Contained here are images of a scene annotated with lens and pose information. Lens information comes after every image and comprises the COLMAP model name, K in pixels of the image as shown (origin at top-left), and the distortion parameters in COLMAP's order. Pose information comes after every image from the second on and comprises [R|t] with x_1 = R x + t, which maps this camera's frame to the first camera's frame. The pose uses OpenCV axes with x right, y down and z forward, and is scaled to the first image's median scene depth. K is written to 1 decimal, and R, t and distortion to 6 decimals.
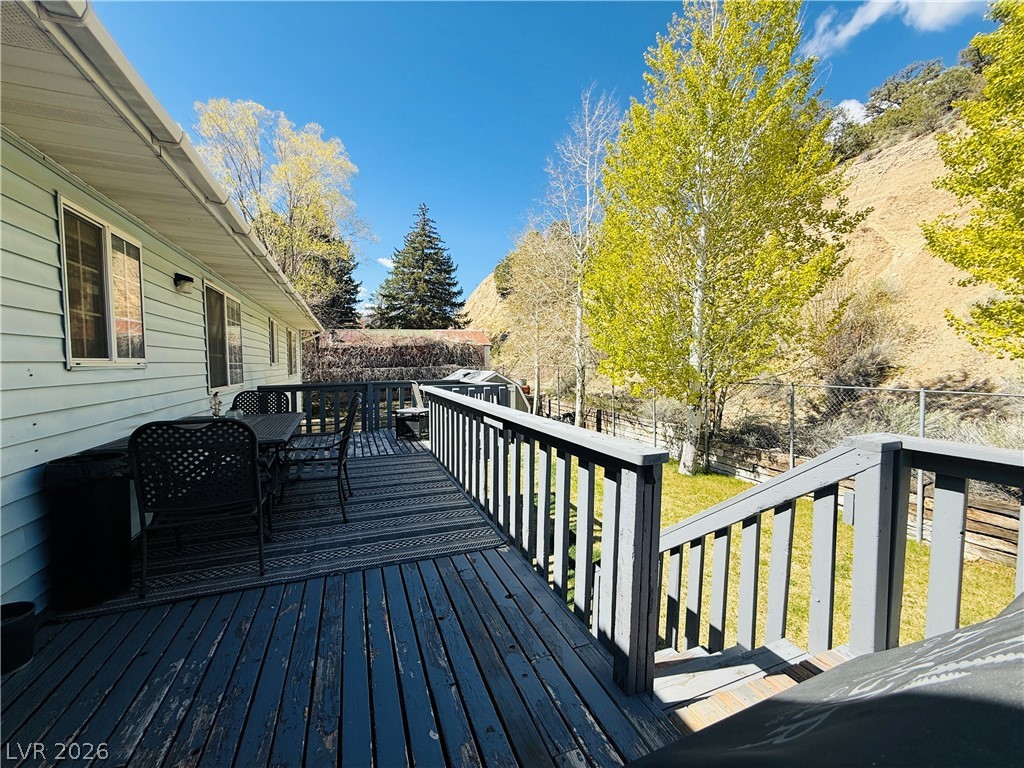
lens RADIAL K [[407.0, 0, 510.7], [0, 407.0, 384.9], [0, 0, 1]] dist [0.000547, -0.000389]
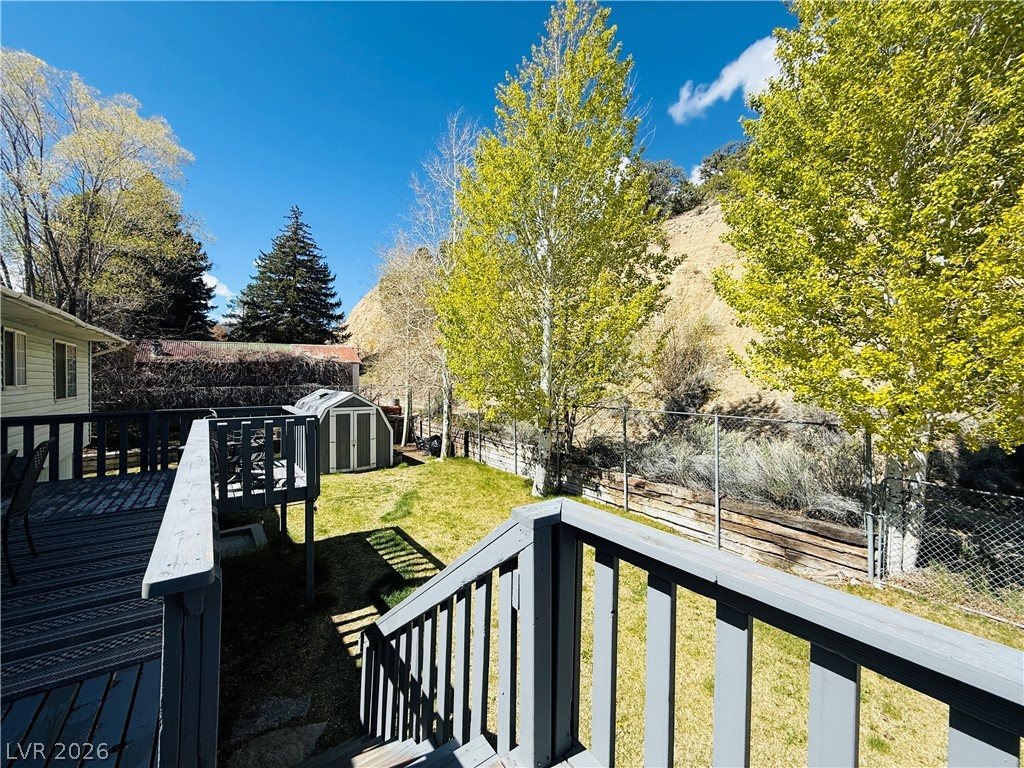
lens RADIAL K [[407.0, 0, 510.7], [0, 407.0, 384.9], [0, 0, 1]] dist [0.000547, -0.000389]
pose [[0.966947, 0.007052, 0.254881, 0.074937], [0.003111, 0.999217, -0.039447, -0.013859], [-0.254960, 0.038936, 0.966167, 0.016000]]
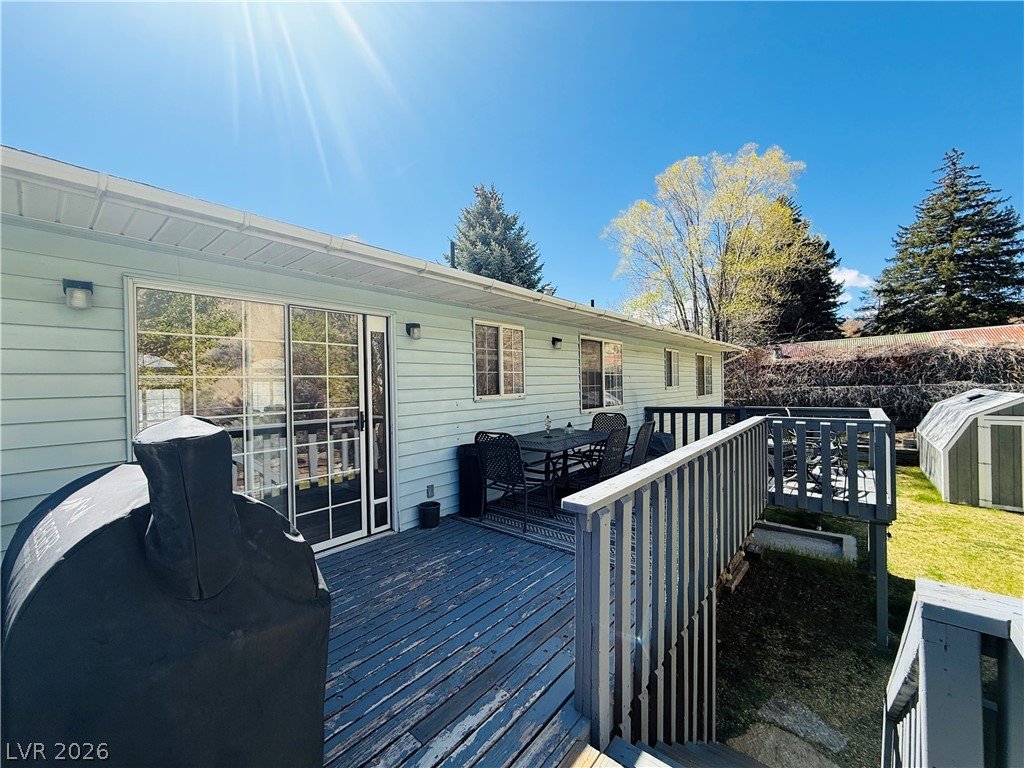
lens RADIAL K [[407.0, 0, 510.7], [0, 407.0, 384.9], [0, 0, 1]] dist [0.000547, -0.000389]
pose [[0.475530, -0.002340, -0.879696, 0.133693], [-0.028344, 0.999437, -0.017980, -0.014859], [0.879243, 0.033484, 0.475196, 0.027703]]
